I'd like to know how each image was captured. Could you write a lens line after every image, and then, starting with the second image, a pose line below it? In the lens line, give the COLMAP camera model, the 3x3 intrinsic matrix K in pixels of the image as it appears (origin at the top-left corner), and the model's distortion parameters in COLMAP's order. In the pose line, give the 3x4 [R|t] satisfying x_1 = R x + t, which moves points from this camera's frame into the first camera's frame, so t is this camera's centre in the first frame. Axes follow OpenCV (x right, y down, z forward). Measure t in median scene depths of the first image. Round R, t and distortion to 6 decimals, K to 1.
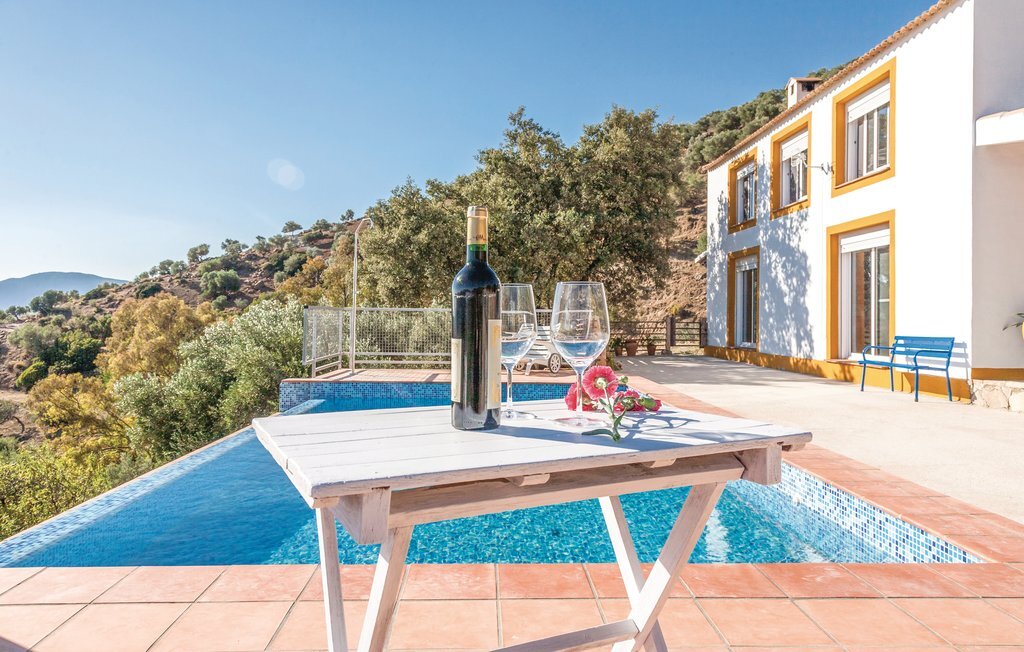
lens RADIAL K [[715.7, 0, 508.6], [0, 715.7, 294.8], [0, 0, 1]] dist [0.032980, -0.003013]
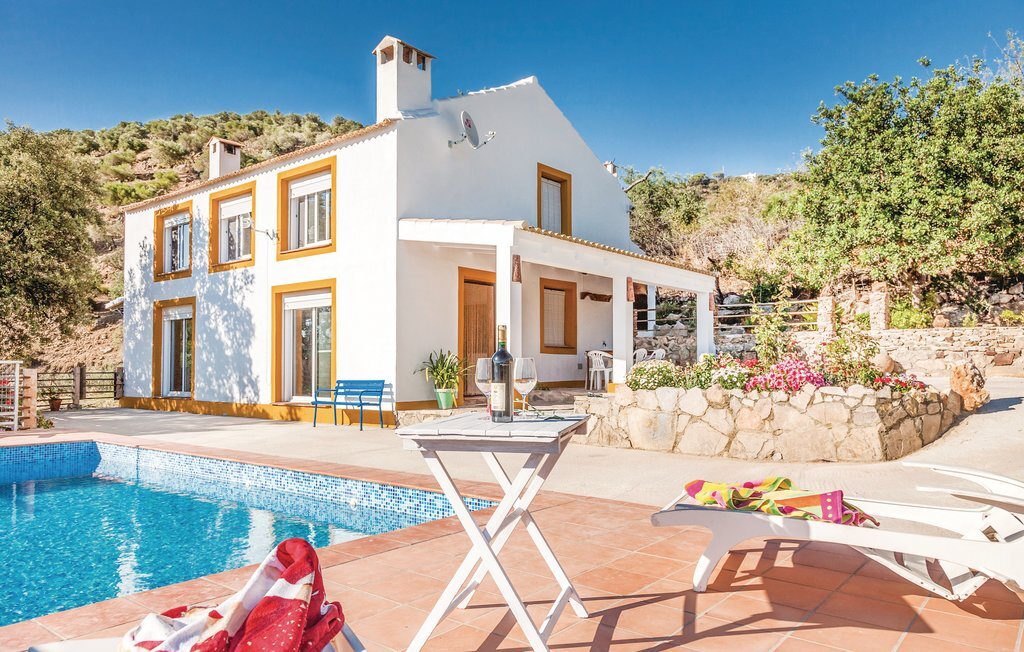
lens RADIAL K [[715.7, 0, 514.0], [0, 715.7, 330.3], [0, 0, 1]] dist [0.032980, -0.003013]
pose [[0.675210, 0.024393, 0.737222, -0.125771], [-0.012401, 0.999687, -0.021719, -0.004574], [-0.737521, 0.005522, 0.675301, -0.042320]]
